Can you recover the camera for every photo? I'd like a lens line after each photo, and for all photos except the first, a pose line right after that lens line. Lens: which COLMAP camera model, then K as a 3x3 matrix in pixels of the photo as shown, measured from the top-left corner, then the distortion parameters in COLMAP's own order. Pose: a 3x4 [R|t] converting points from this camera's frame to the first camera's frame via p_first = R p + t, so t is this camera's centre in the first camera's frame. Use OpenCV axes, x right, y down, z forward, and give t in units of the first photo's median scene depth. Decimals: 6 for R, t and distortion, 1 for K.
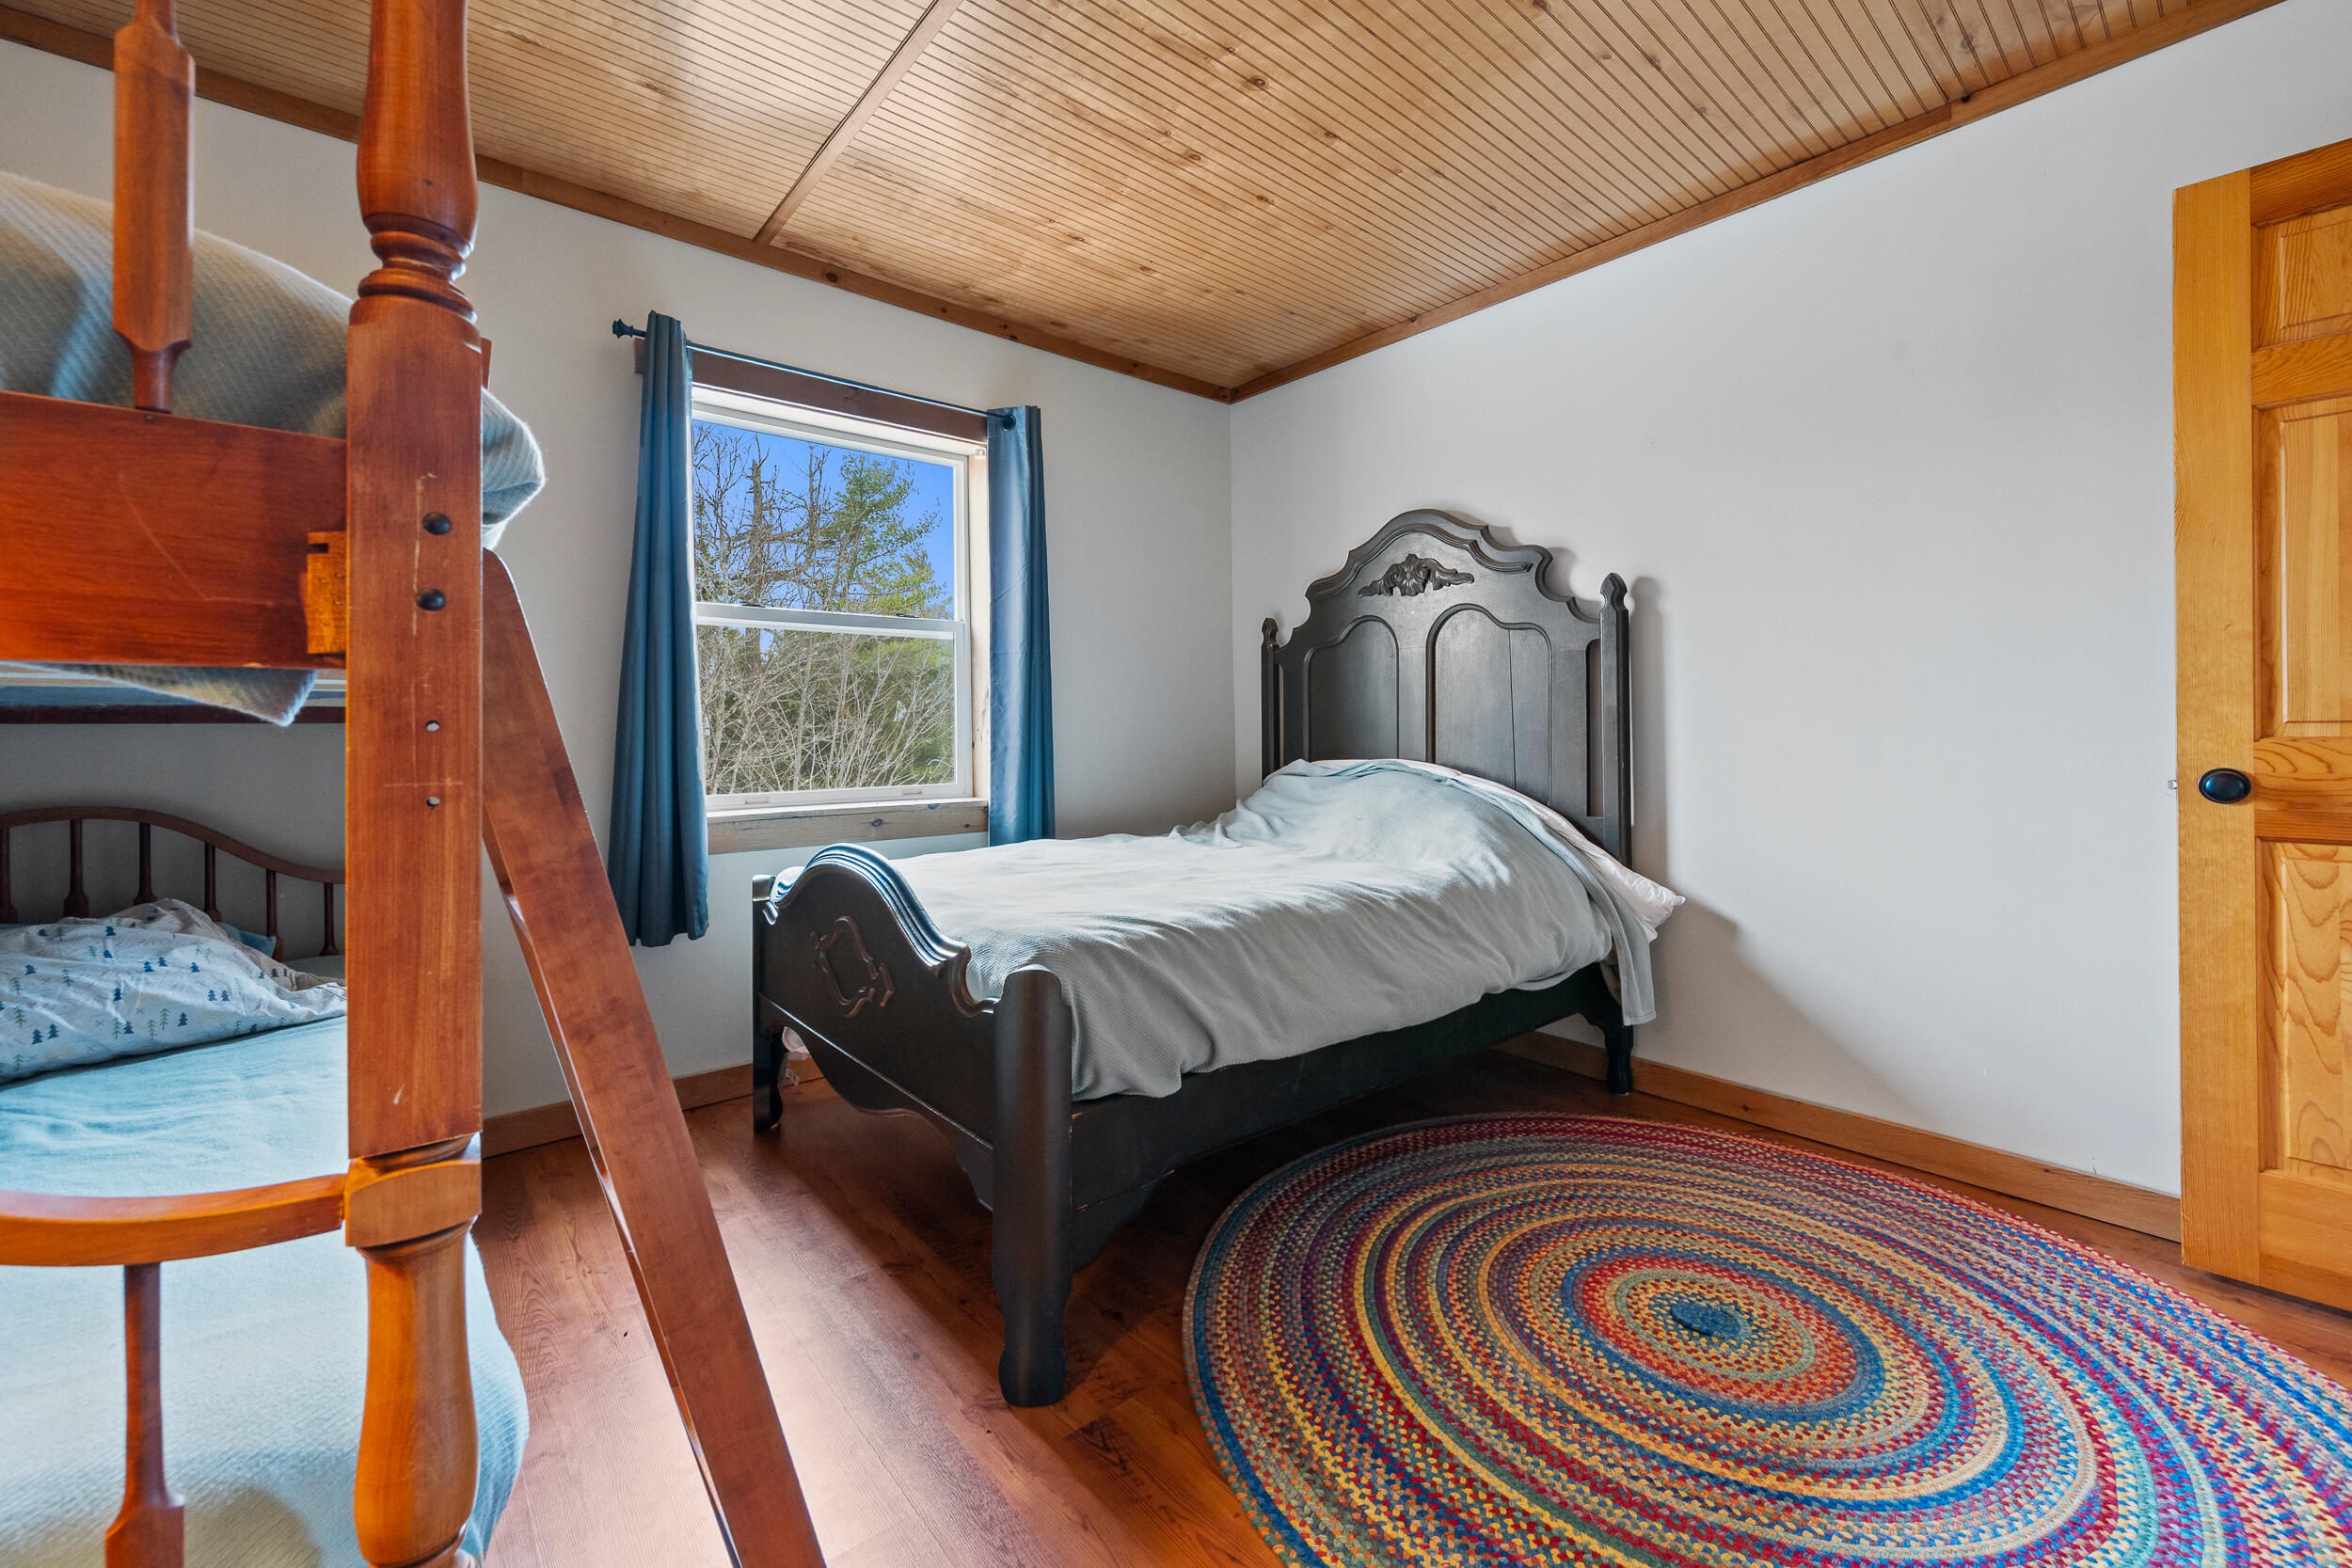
lens RADIAL K [[949.4, 0, 1193.9], [0, 949.4, 728.4], [0, 0, 1]] dist [-0.000550, 0.000040]
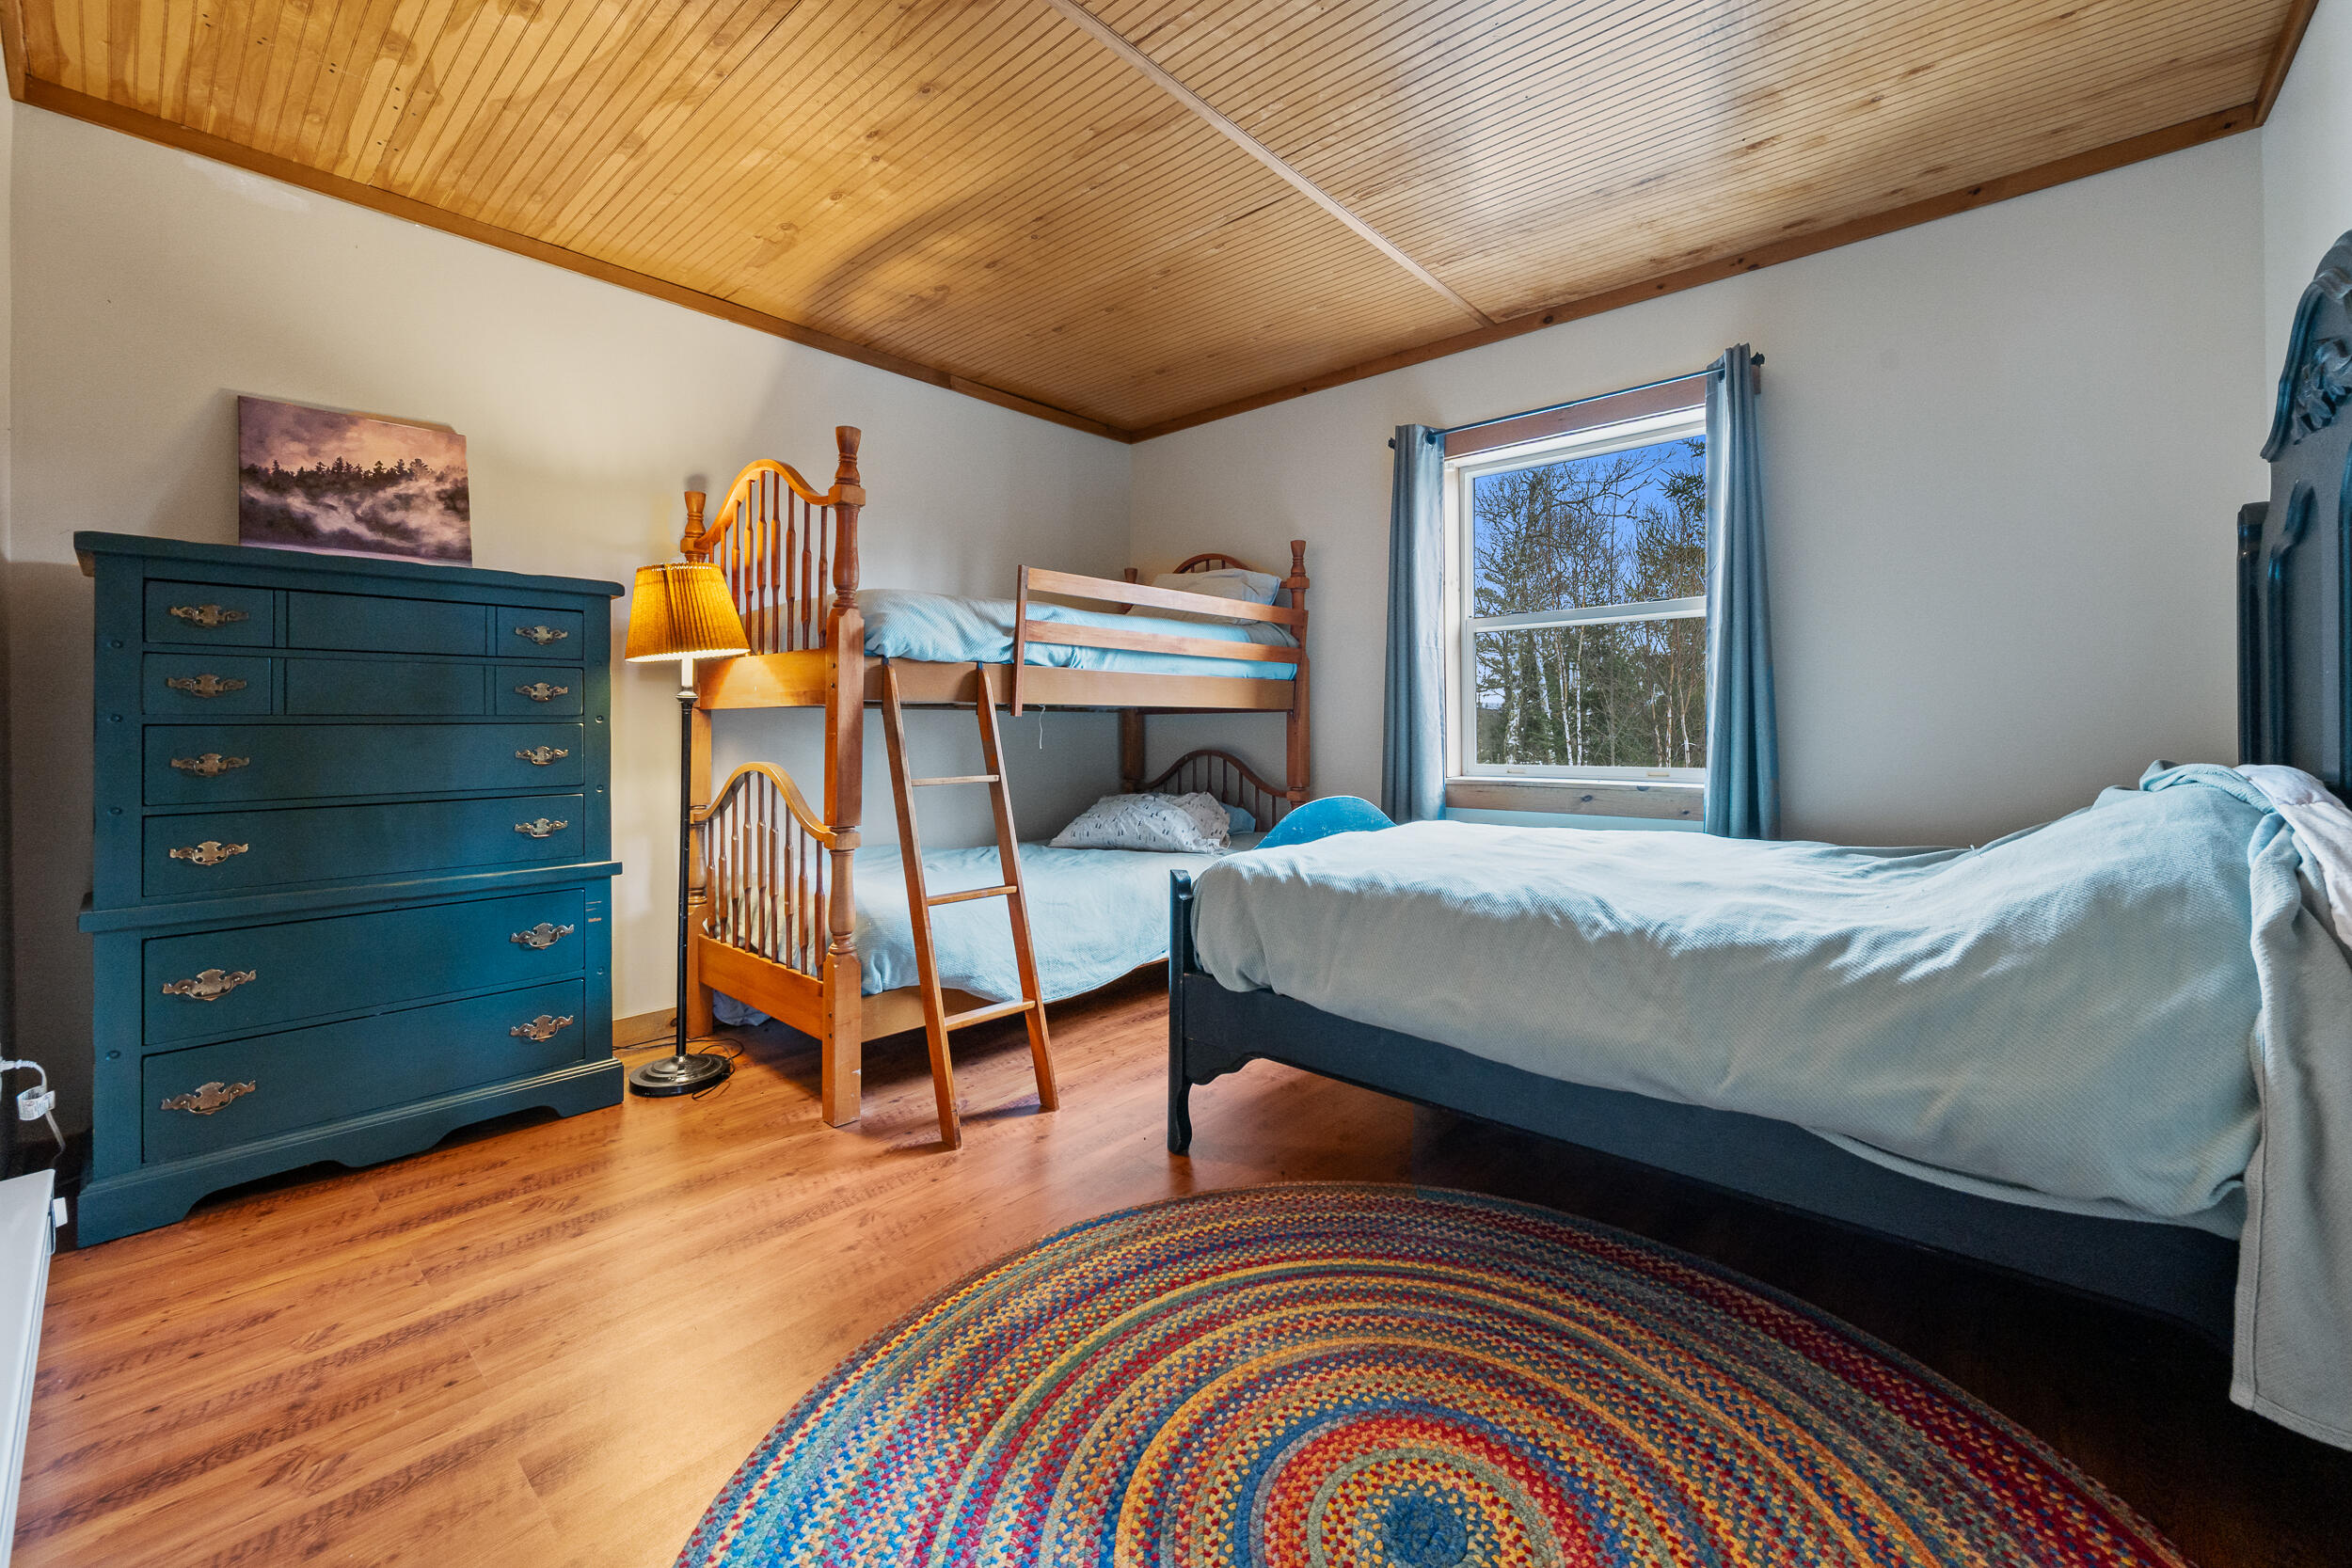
lens RADIAL K [[932.6, 0, 1188.0], [0, 932.6, 716.0], [0, 0, 1]] dist [-0.000539, 0.000117]
pose [[0.144803, -0.001457, -0.989459, 1.265649], [0.009906, 0.999951, -0.000023, 0.001110], [0.989411, -0.009798, 0.144811, 0.755822]]
